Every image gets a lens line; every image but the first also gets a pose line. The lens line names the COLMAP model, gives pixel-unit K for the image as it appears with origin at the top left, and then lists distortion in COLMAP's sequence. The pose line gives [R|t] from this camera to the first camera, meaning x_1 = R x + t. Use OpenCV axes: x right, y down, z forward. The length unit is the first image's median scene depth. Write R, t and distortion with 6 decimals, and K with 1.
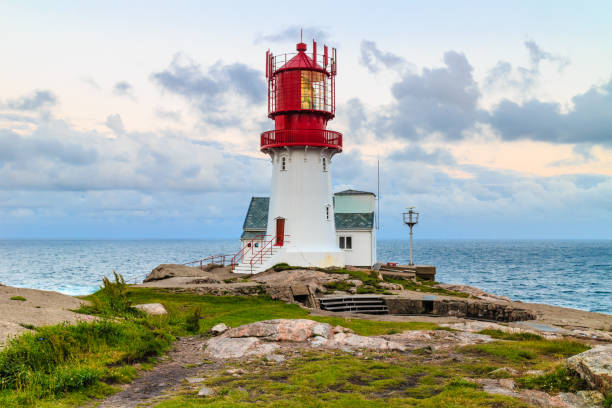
lens RADIAL K [[679.8, 0, 306.0], [0, 679.8, 204.0], [0, 0, 1]] dist [0.000676, -0.000188]
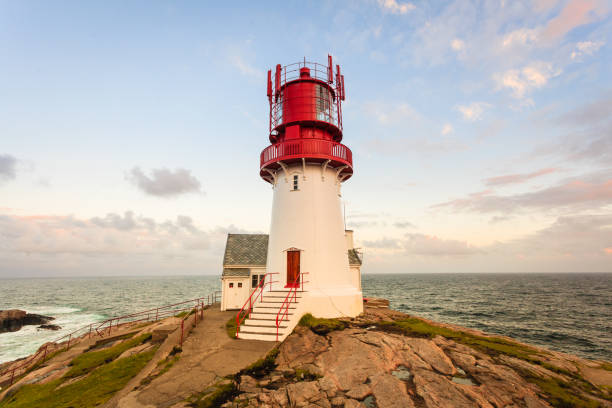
lens RADIAL K [[286.6, 0, 302.7], [0, 286.6, 201.5], [0, 0, 1]] dist [0.000629, 0.001309]
pose [[0.948870, 0.058708, 0.310160, -0.129328], [0.002385, 0.981192, -0.193020, 0.029609], [-0.315659, 0.183890, 0.930883, 0.676378]]
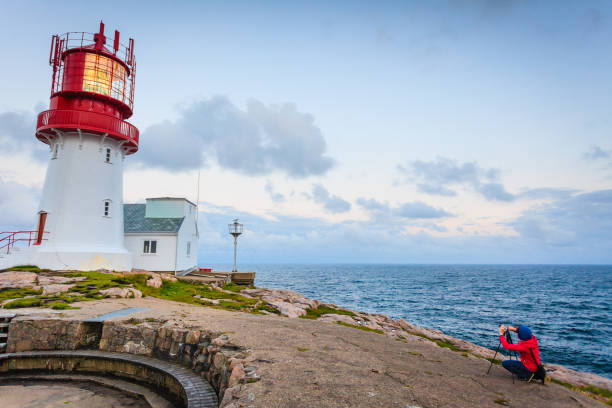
lens RADIAL K [[370.9, 0, 306.0], [0, 370.9, 204.0], [0, 0, 1]] dist [0.000532, 0.000501]
pose [[0.983562, 0.026303, 0.178643, 0.199079], [-0.006628, 0.993926, -0.109851, 0.058188], [-0.180447, 0.106861, 0.977762, 0.479532]]
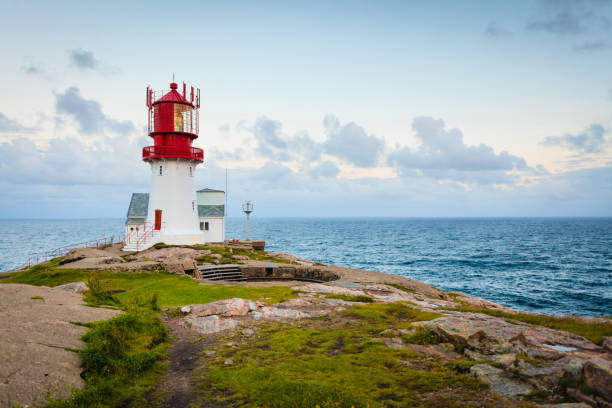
lens RADIAL K [[478.7, 0, 305.1], [0, 478.7, 196.9], [0, 0, 1]] dist [0.003691, 0.001616]
pose [[0.955848, 0.005230, 0.293813, -0.037736], [-0.007846, 0.999939, 0.007725, -0.014849], [-0.293755, -0.009689, 0.955832, -0.015474]]
